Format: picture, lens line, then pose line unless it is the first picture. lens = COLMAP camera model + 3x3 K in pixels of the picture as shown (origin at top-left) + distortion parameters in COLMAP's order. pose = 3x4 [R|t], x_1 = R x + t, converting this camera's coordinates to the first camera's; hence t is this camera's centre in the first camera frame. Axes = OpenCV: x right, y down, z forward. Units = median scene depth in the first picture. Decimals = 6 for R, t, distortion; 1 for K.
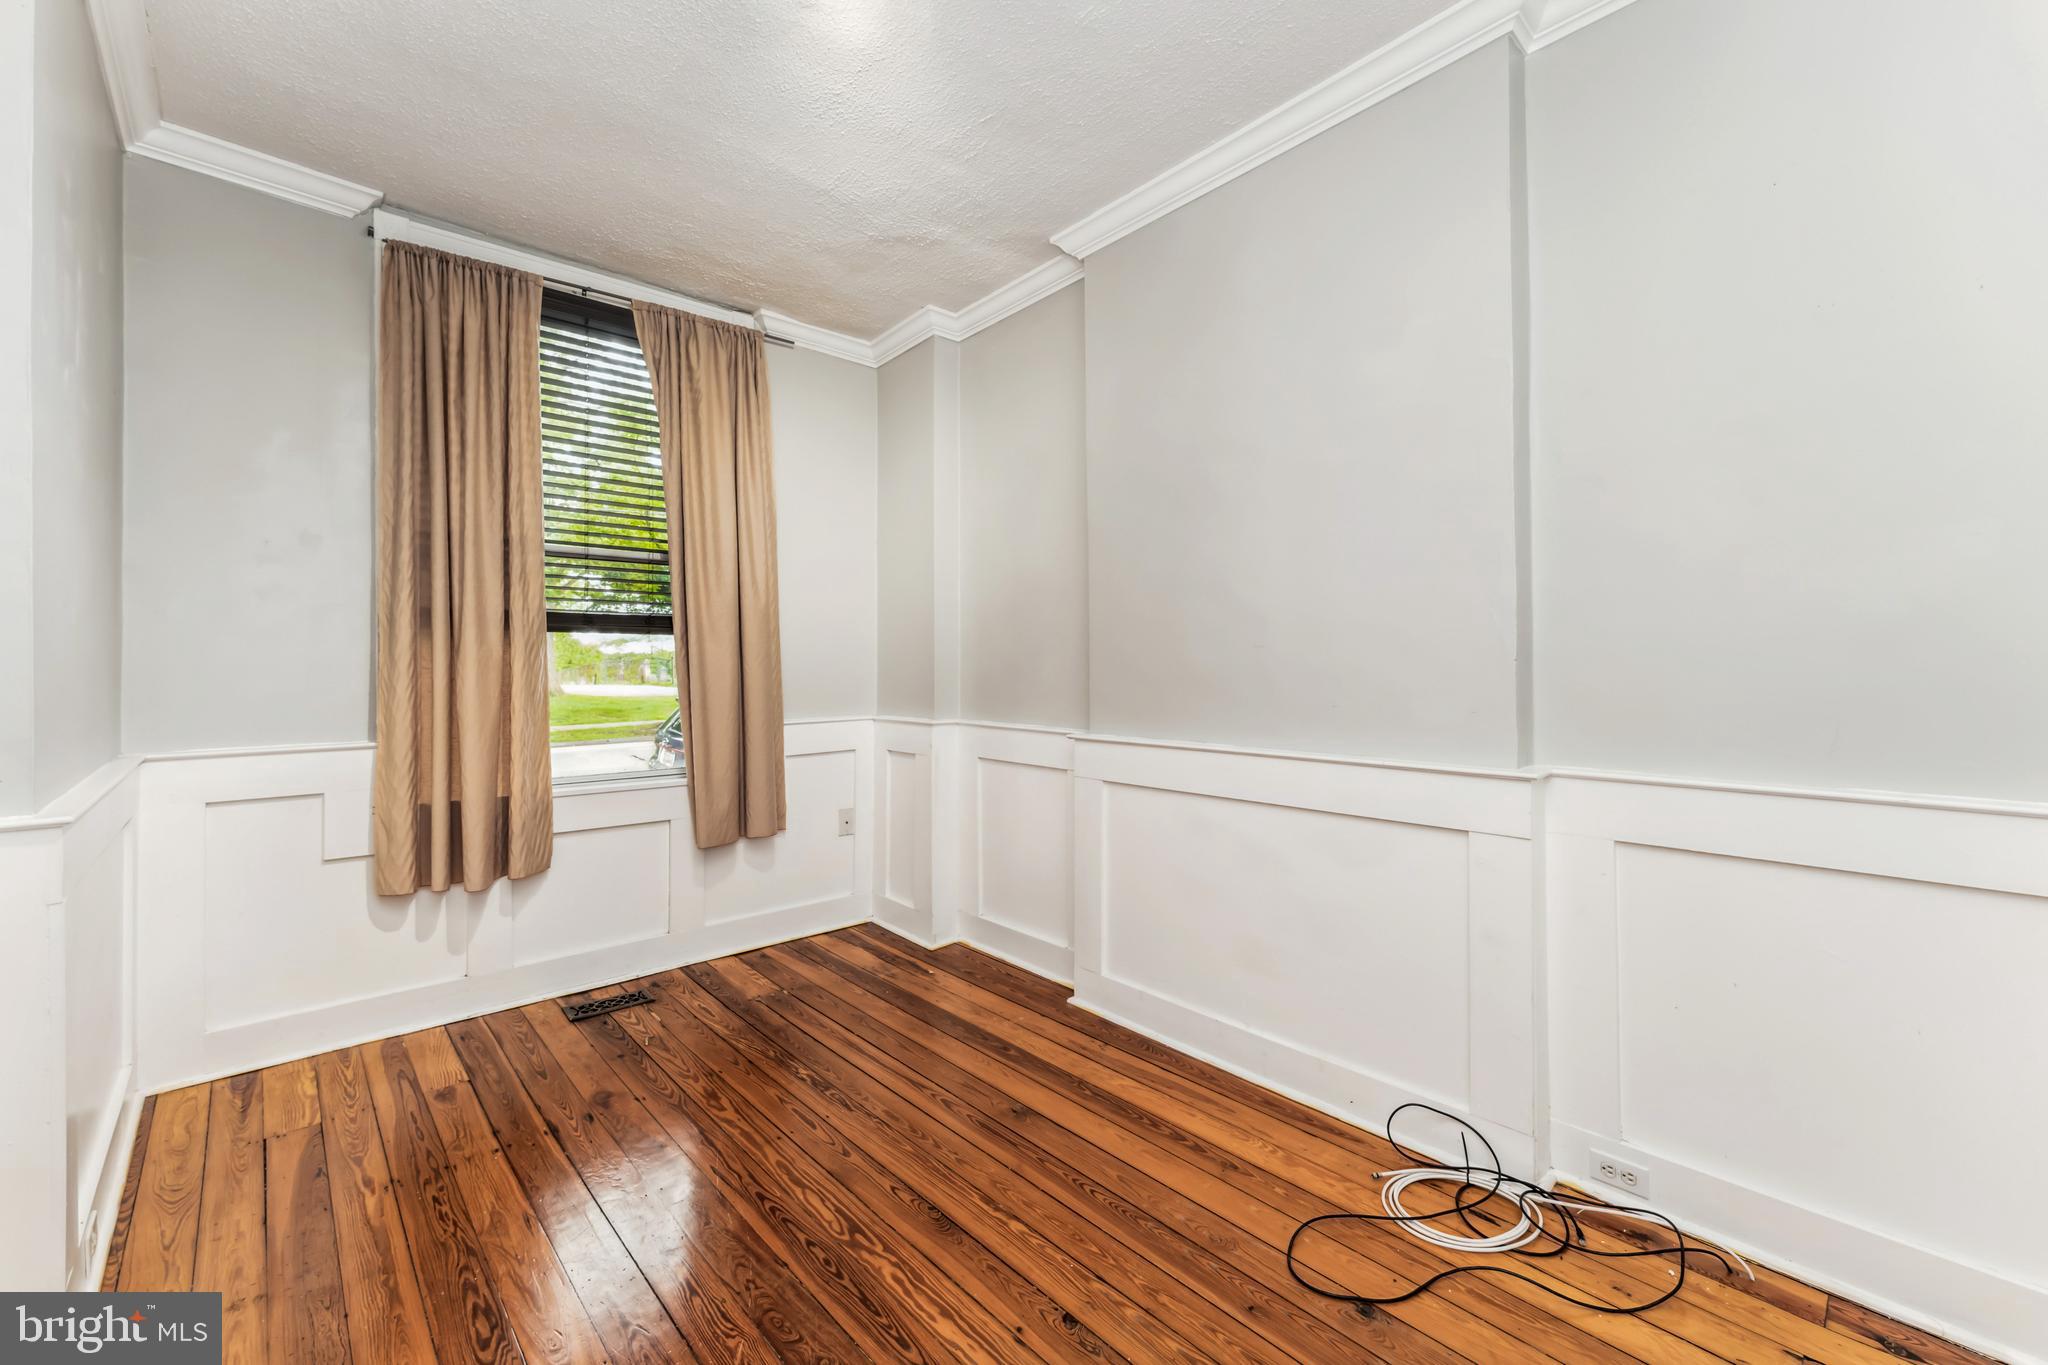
lens RADIAL K [[829.9, 0, 1015.8], [0, 829.9, 664.9], [0, 0, 1]] dist [-0.001019, -0.000015]
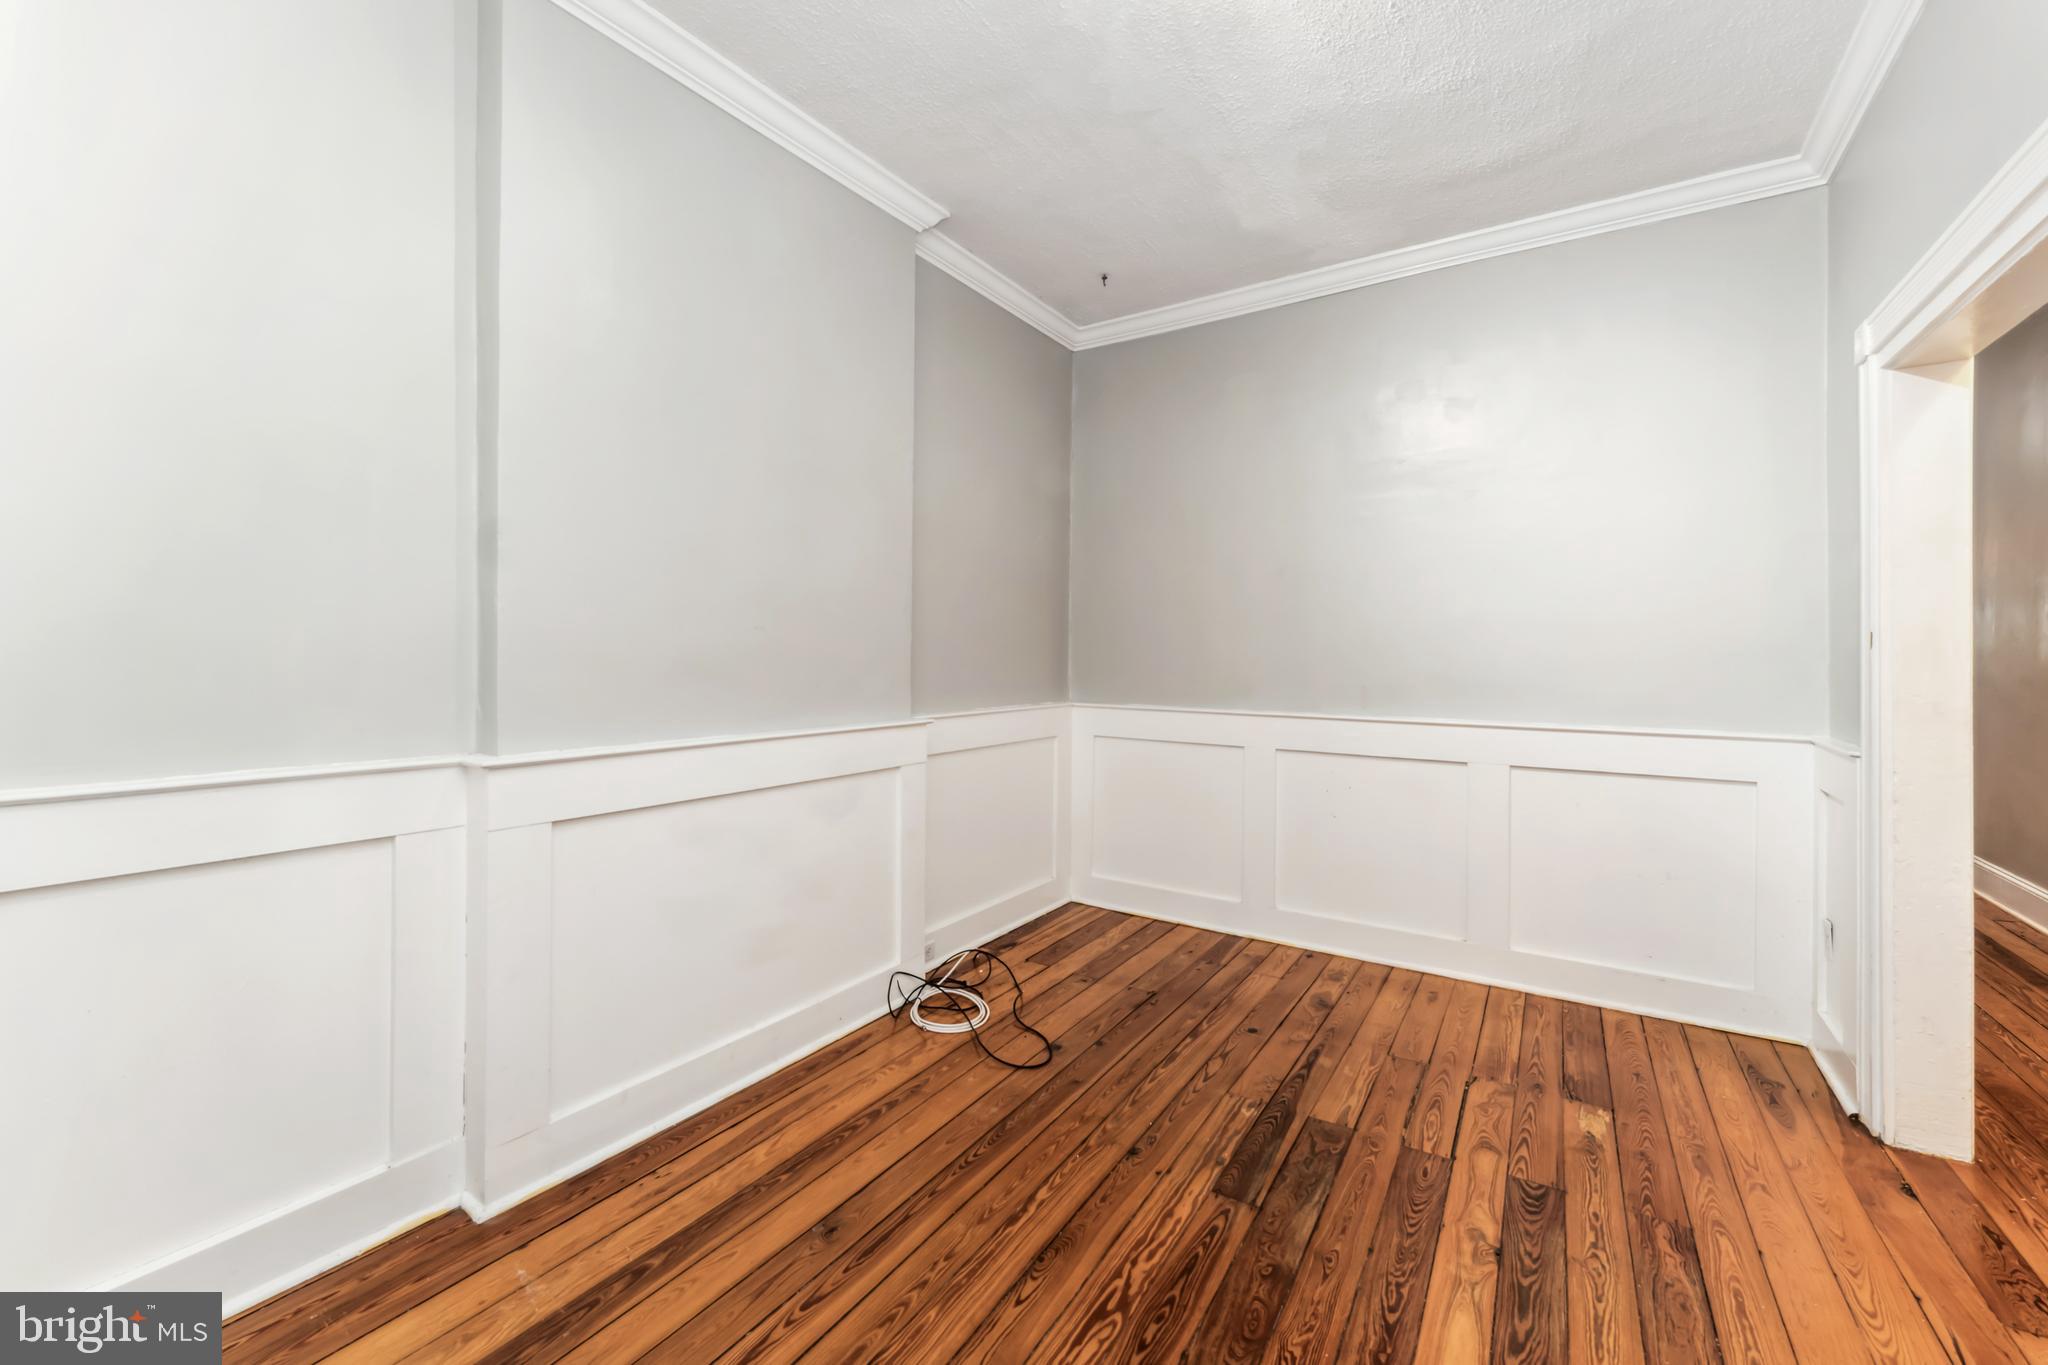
lens RADIAL K [[829.9, 0, 1015.8], [0, 829.9, 664.9], [0, 0, 1]] dist [-0.001019, -0.000015]
pose [[-0.254157, -0.006795, 0.967139, -0.676237], [-0.003294, 0.999976, 0.006160, 0.009803], [-0.967157, -0.001621, -0.254173, 0.892501]]
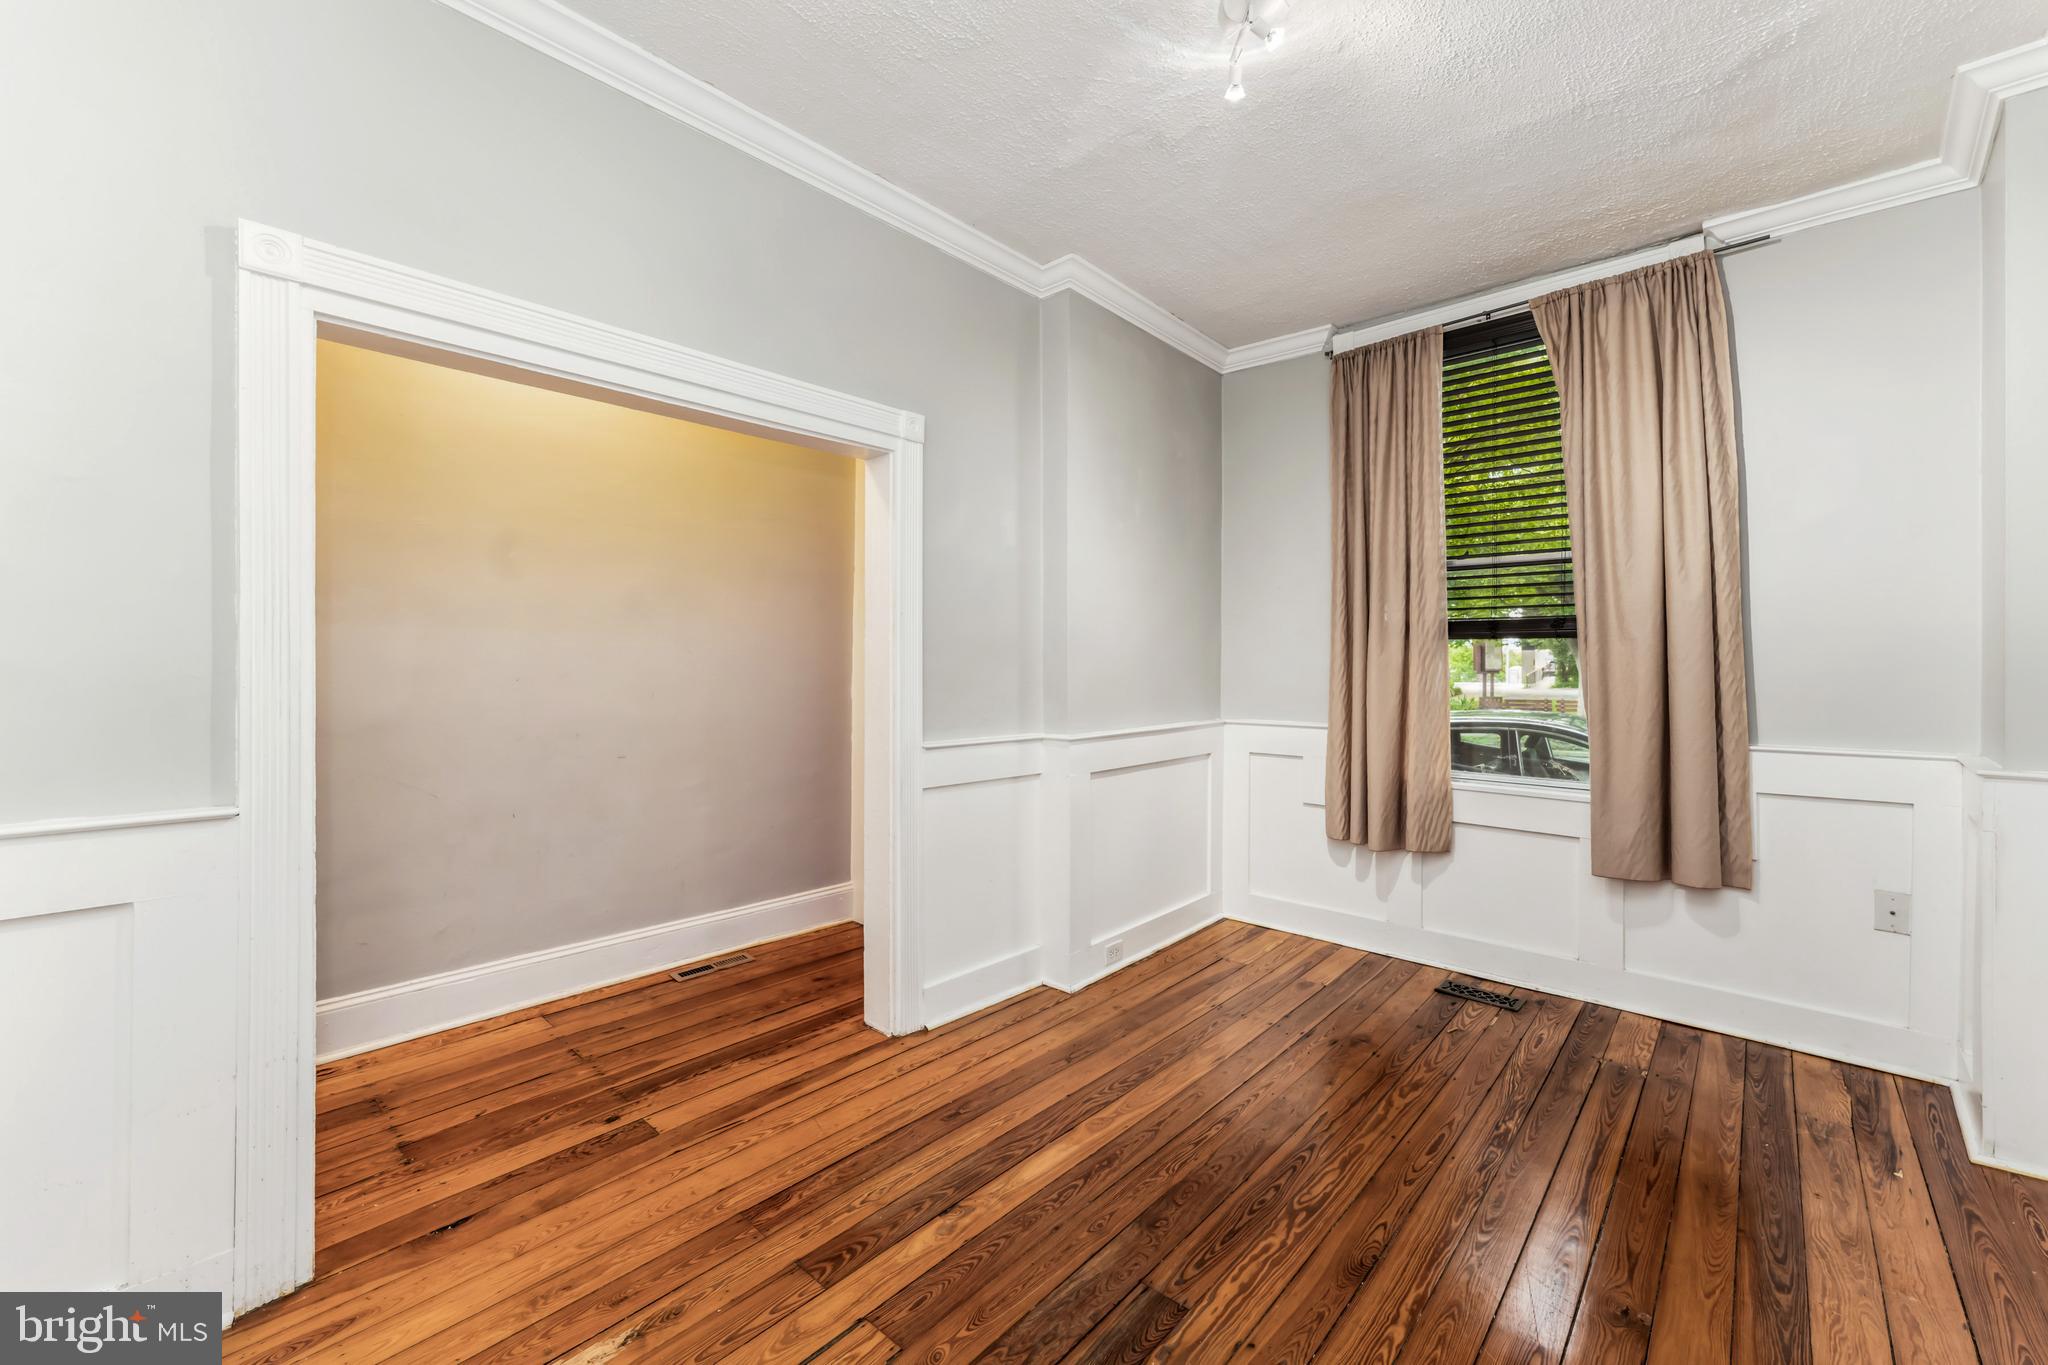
lens RADIAL K [[829.9, 0, 1015.8], [0, 829.9, 664.9], [0, 0, 1]] dist [-0.001019, -0.000015]
pose [[0.088323, 0.003559, -0.996086, 0.560896], [-0.003831, 0.999987, 0.003233, -0.008583], [0.996085, 0.003531, 0.088335, 0.365573]]
